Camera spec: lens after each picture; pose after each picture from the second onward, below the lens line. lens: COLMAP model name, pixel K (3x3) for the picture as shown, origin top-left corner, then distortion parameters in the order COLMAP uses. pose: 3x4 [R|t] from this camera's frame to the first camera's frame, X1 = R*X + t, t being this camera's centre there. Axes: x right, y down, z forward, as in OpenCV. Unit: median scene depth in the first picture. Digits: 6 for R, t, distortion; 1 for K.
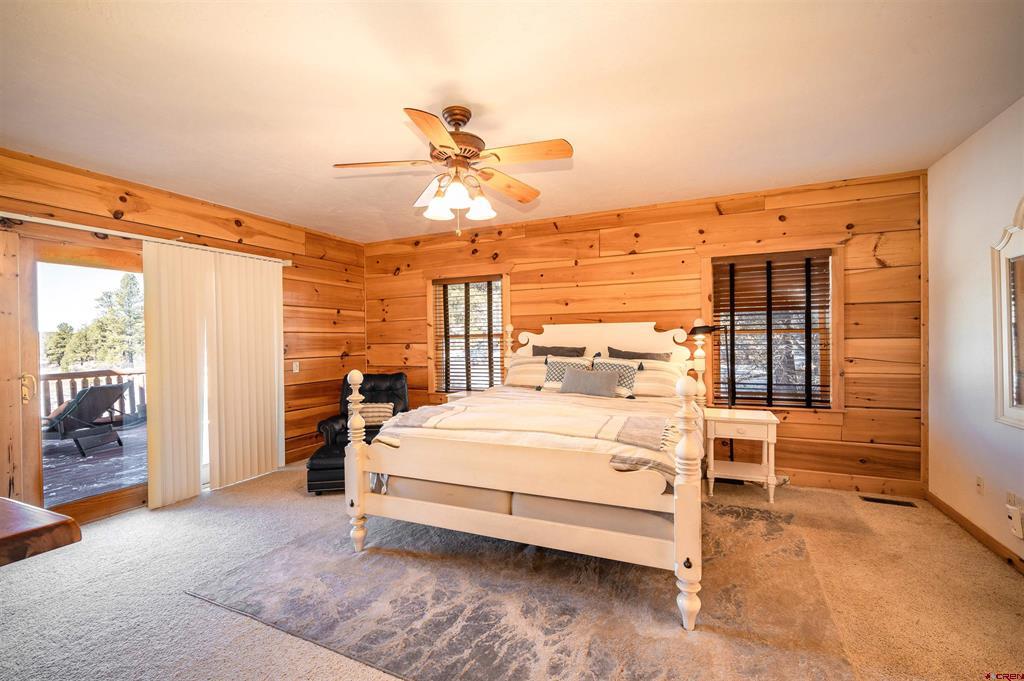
lens RADIAL K [[442.9, 0, 513.3], [0, 442.9, 341.3], [0, 0, 1]] dist [-0.003731, 0.000075]
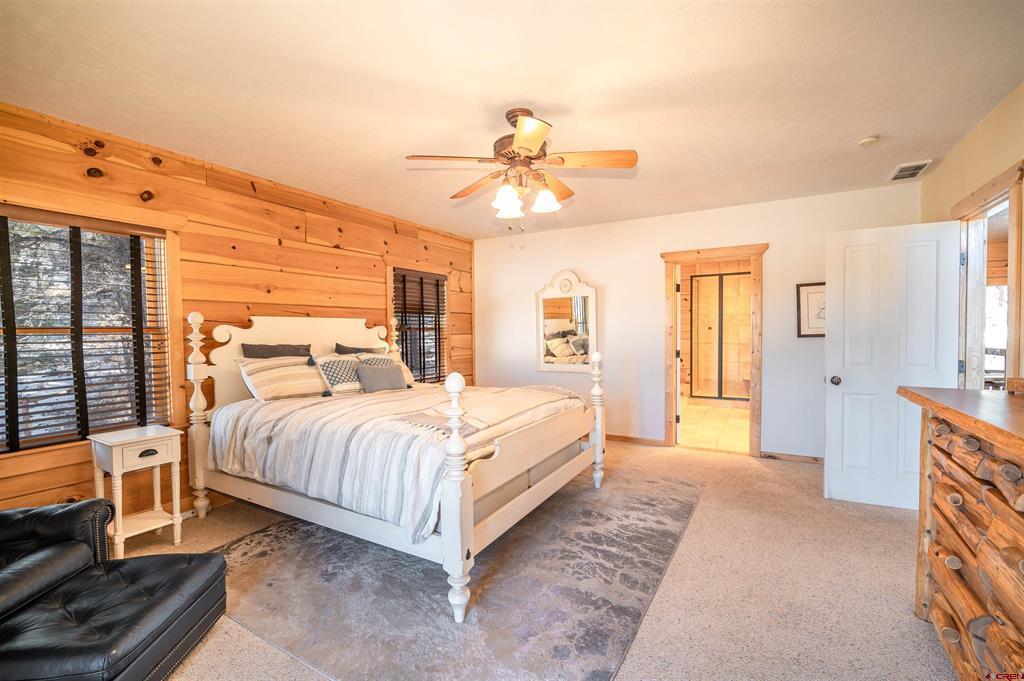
lens RADIAL K [[442.9, 0, 513.9], [0, 442.9, 339.9], [0, 0, 1]] dist [-0.003731, 0.000075]
pose [[0.101018, -0.009264, 0.994841, -0.704877], [0.015207, 0.999854, 0.007767, 0.003956], [-0.994768, 0.014344, 0.101144, 0.549370]]
